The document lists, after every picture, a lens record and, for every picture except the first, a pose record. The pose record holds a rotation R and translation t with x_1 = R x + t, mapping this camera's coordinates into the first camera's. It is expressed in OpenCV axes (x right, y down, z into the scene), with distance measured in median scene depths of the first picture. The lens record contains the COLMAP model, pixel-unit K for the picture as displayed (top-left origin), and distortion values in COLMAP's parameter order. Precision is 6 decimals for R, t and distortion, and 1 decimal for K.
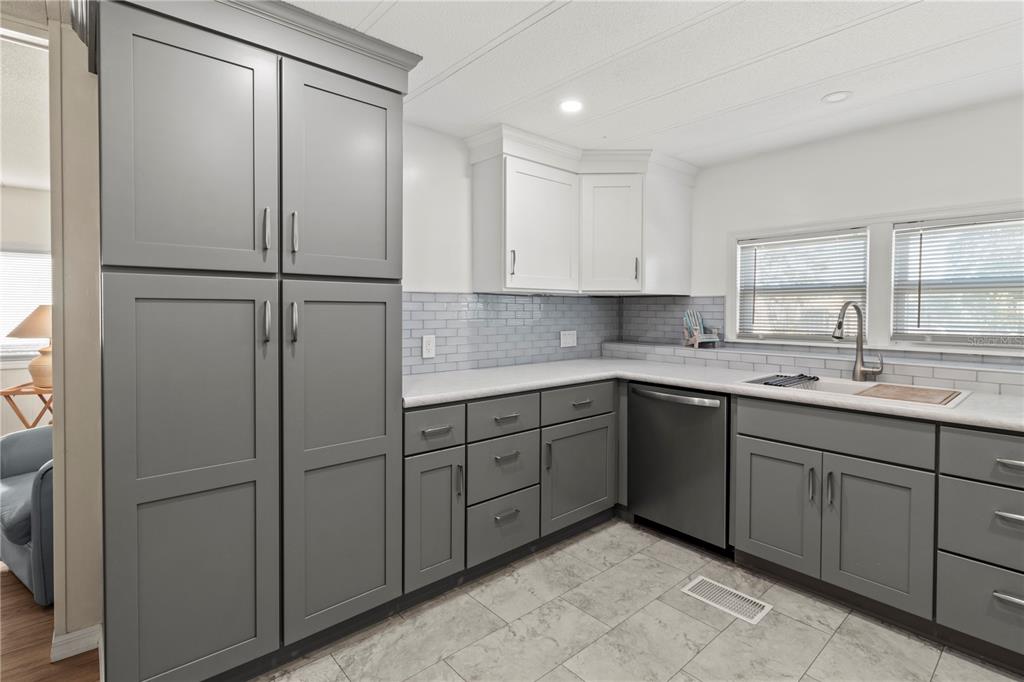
lens RADIAL K [[494.2, 0, 527.9], [0, 494.2, 318.4], [0, 0, 1]] dist [0.000047, -0.000225]
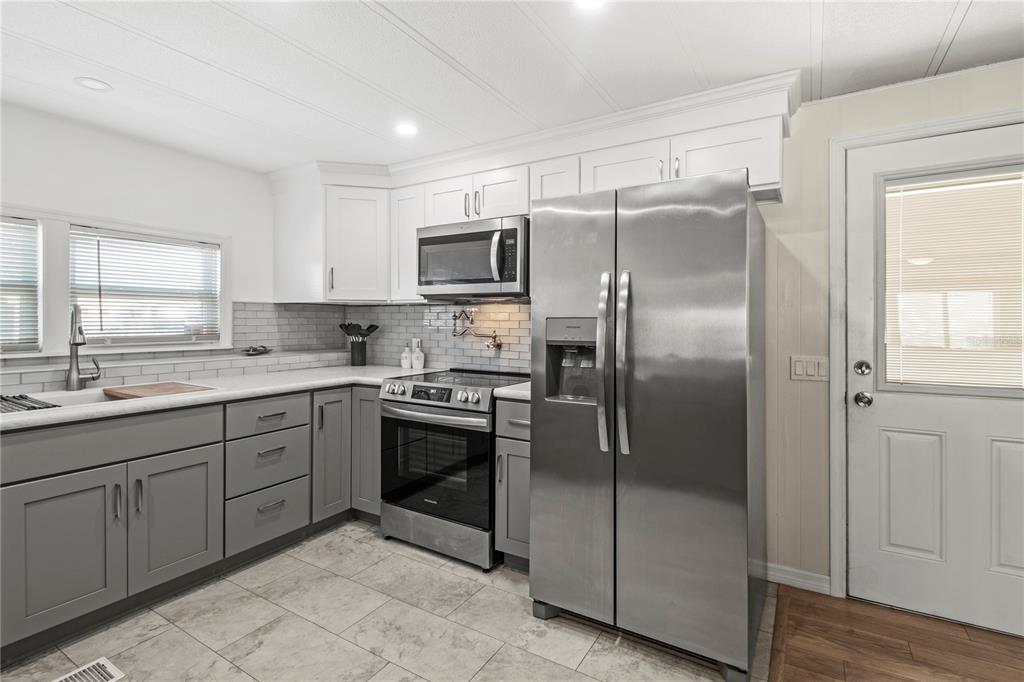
lens RADIAL K [[479.5, 0, 525.6], [0, 479.5, 324.9], [0, 0, 1]] dist [0.014287, -0.009983]
pose [[-0.295060, -0.015699, 0.955350, -0.436954], [0.010370, 0.999754, 0.019632, -0.005107], [-0.955422, 0.015700, -0.294825, 0.453090]]
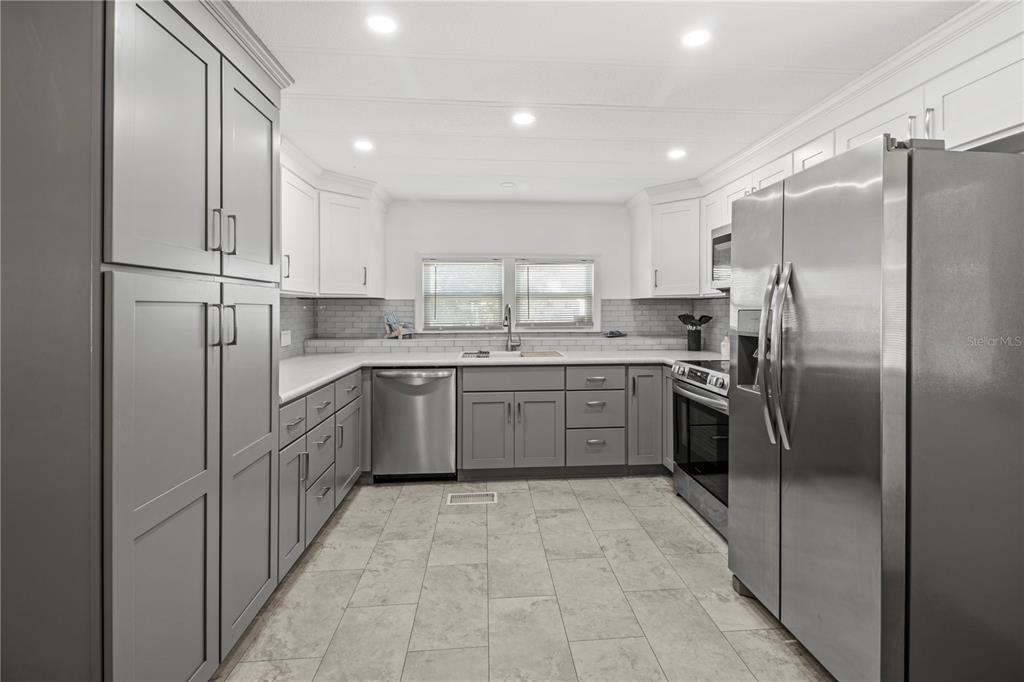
lens RADIAL K [[476.6, 0, 527.2], [0, 476.6, 309.3], [0, 0, 1]] dist [0.002142, -0.000228]
pose [[0.603446, -0.005637, 0.797384, -0.585604], [0.019968, 0.999768, -0.008044, -0.002382], [-0.797154, 0.020777, 0.603419, -0.032380]]
